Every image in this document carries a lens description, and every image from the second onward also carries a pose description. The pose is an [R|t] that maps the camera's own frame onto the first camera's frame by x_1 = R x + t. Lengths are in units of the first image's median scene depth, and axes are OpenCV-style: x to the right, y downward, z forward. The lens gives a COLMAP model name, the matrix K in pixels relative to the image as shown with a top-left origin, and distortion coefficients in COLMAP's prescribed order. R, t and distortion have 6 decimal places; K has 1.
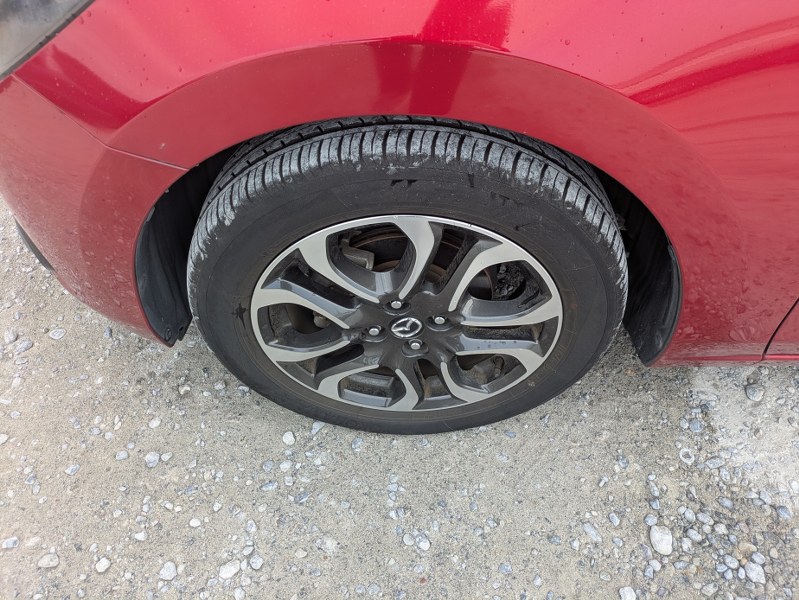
lens RADIAL K [[633.3, 0, 388.8], [0, 633.3, 281.9], [0, 0, 1]] dist [0.008935, -0.003393]
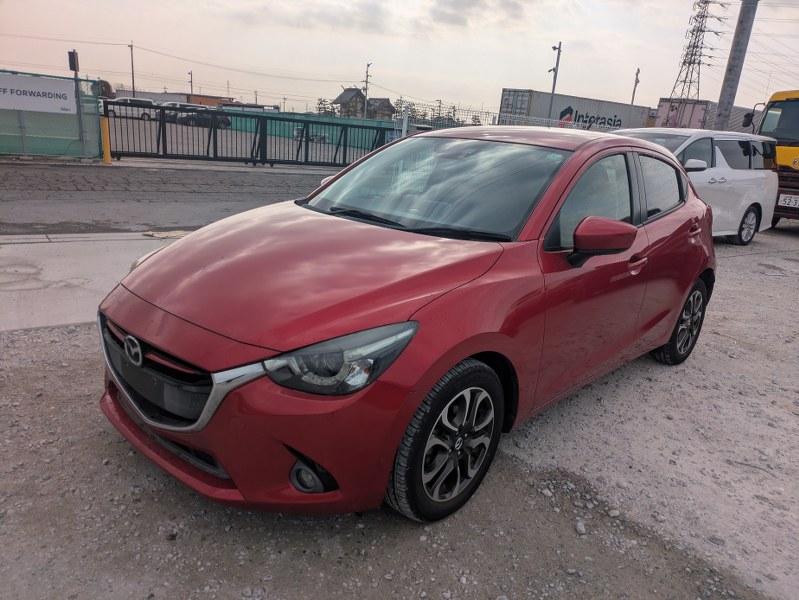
lens RADIAL K [[596.4, 0, 399.4], [0, 596.4, 306.8], [0, 0, 1]] dist [0.031091, -0.012318]
pose [[0.652650, -0.176158, 0.736896, -1.904868], [0.514365, 0.817138, -0.260220, 0.129558], [-0.556306, 0.548866, 0.623915, -0.715336]]
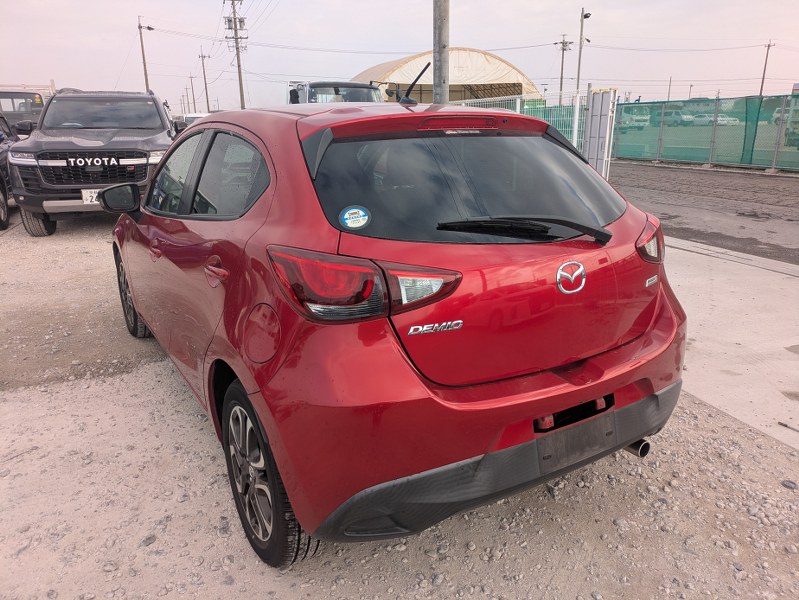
lens RADIAL K [[596.4, 0, 399.4], [0, 596.4, 306.8], [0, 0, 1]] dist [0.031091, -0.012318]
pose [[0.549061, 0.224212, -0.805146, 4.904468], [-0.610604, 0.765410, -0.203249, -0.185731], [0.570696, 0.603222, 0.557162, -0.309040]]
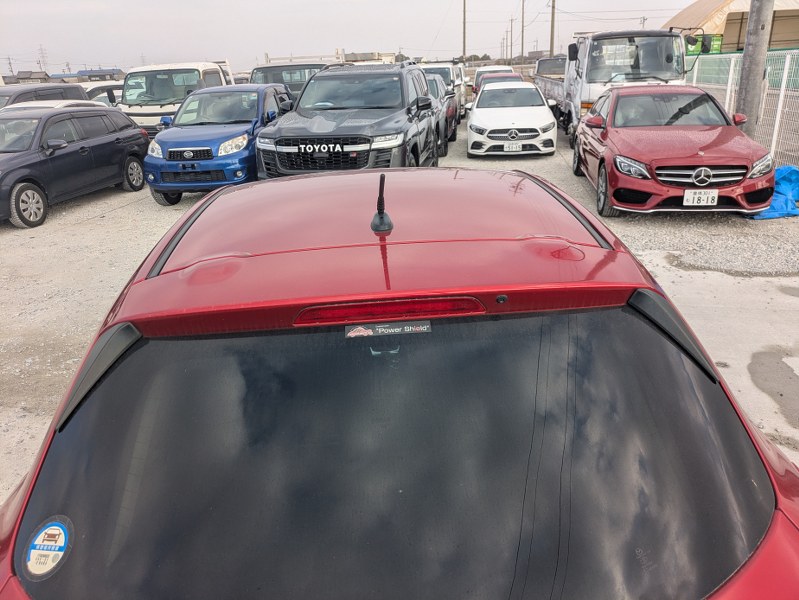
lens RADIAL K [[595.1, 0, 415.5], [0, 595.1, 279.4], [0, 0, 1]] dist [0.026854, -0.008101]
pose [[0.098685, 0.313497, -0.944447, 4.131103], [-0.711394, 0.685863, 0.153330, -1.658266], [0.695830, 0.656743, 0.290704, 0.341780]]
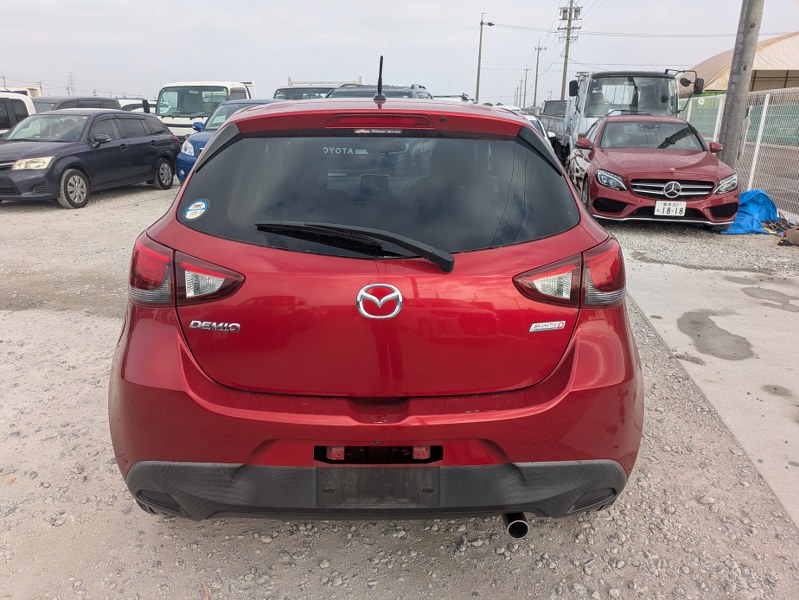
lens RADIAL K [[596.4, 0, 399.4], [0, 596.4, 306.8], [0, 0, 1]] dist [0.031091, -0.012318]
pose [[0.049787, 0.289244, -0.955960, 5.284517], [-0.748619, 0.644390, 0.155984, -1.348481], [0.661129, 0.707884, 0.248616, 0.707463]]
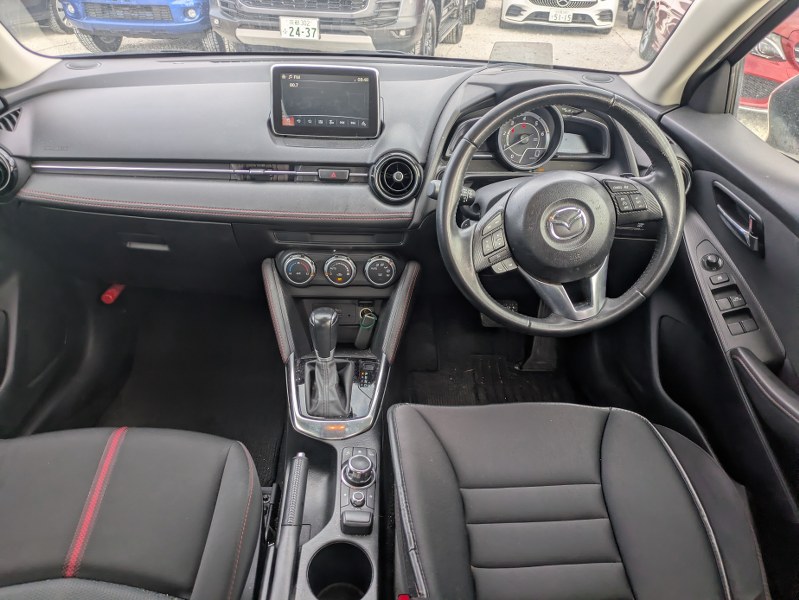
lens RADIAL K [[596.4, 0, 399.4], [0, 596.4, 306.8], [0, 0, 1]] dist [0.031091, -0.012318]
pose [[0.044221, 0.513962, -0.856672, 2.239785], [-0.760509, 0.573375, 0.304740, -1.369207], [0.647820, 0.638031, 0.416228, 0.844655]]
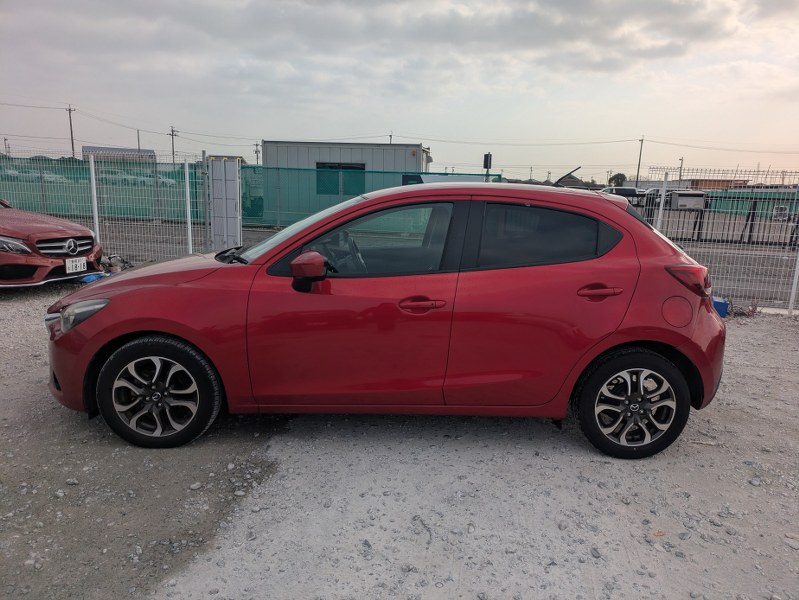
lens RADIAL K [[596.4, 0, 399.4], [0, 596.4, 306.8], [0, 0, 1]] dist [0.031091, -0.012318]
pose [[0.998780, 0.008395, 0.048662, 1.314916], [0.022553, 0.799125, -0.600742, 1.853993], [-0.043930, 0.601106, 0.797961, -2.244438]]
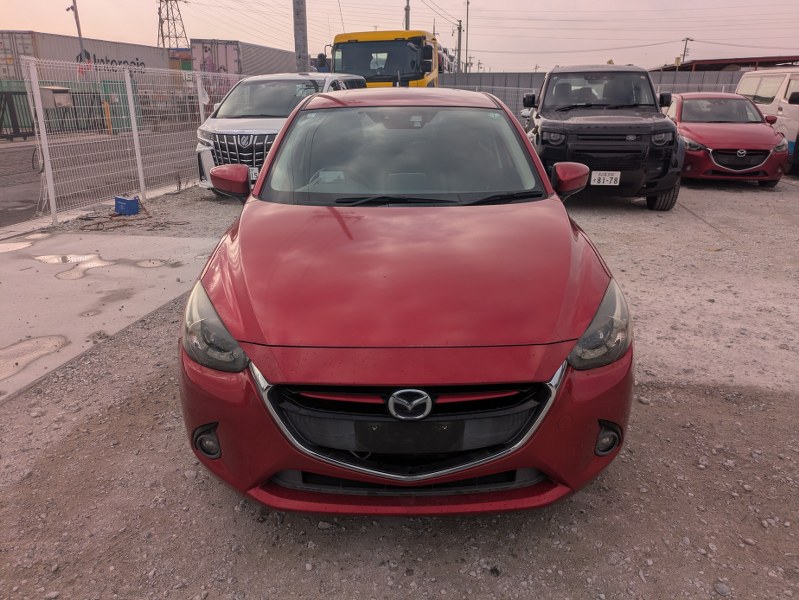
lens RADIAL K [[596.4, 0, 399.4], [0, 596.4, 306.8], [0, 0, 1]] dist [0.031091, -0.012318]
pose [[-0.034987, -0.347788, 0.936920, -2.619025], [0.744408, 0.616442, 0.256624, -1.608433], [-0.666808, 0.706429, 0.237328, 0.743087]]
